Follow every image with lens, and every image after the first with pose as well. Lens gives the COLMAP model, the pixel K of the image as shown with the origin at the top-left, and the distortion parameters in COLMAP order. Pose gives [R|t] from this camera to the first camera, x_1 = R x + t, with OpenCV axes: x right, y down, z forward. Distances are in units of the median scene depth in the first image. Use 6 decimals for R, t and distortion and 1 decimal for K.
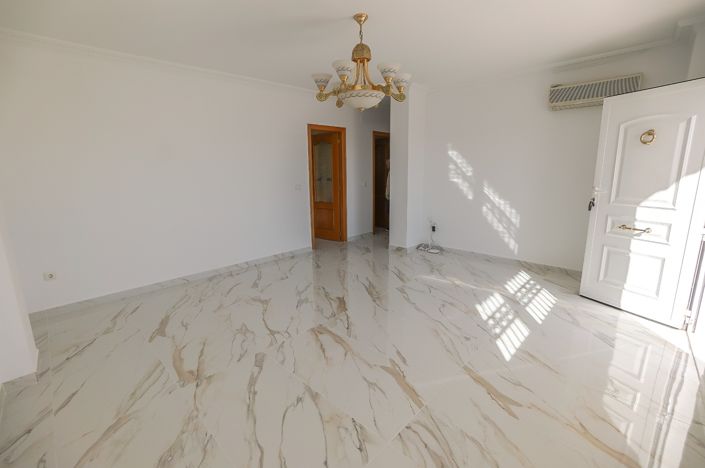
lens RADIAL K [[308.1, 0, 352.5], [0, 308.1, 234.0], [0, 0, 1]] dist [-0.041605, 0.000114]
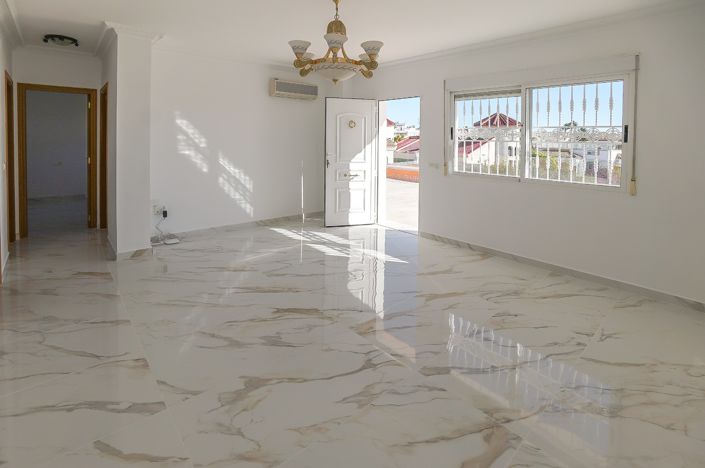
lens RADIAL K [[329.5, 0, 325.6], [0, 329.5, 149.3], [0, 0, 1]] dist [-0.025599, 0.000421]
pose [[0.131246, -0.011985, 0.991277, -0.671774], [0.191123, 0.981474, -0.013439, -0.117399], [-0.972752, 0.191220, 0.131105, 0.597785]]
